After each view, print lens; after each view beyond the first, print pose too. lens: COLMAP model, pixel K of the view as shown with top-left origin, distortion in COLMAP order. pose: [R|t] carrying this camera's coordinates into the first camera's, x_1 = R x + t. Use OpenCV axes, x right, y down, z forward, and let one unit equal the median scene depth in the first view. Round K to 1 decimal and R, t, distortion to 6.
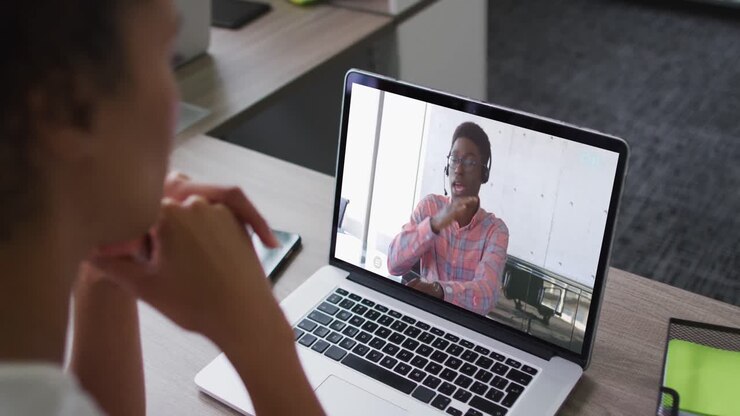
lens RADIAL K [[853.1, 0, 370.0], [0, 853.1, 208.0], [0, 0, 1]] dist [-0.069214, -0.007996]
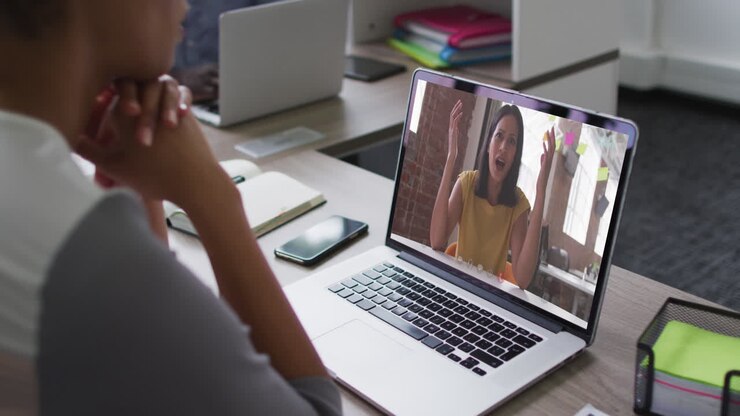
lens RADIAL K [[853.1, 0, 370.0], [0, 853.1, 208.0], [0, 0, 1]] dist [-0.069214, -0.007996]
pose [[0.970185, 0.106616, -0.217658, 0.200898], [-0.138807, 0.980603, -0.138386, 0.207421], [0.198682, 0.164473, 0.966165, -0.103425]]
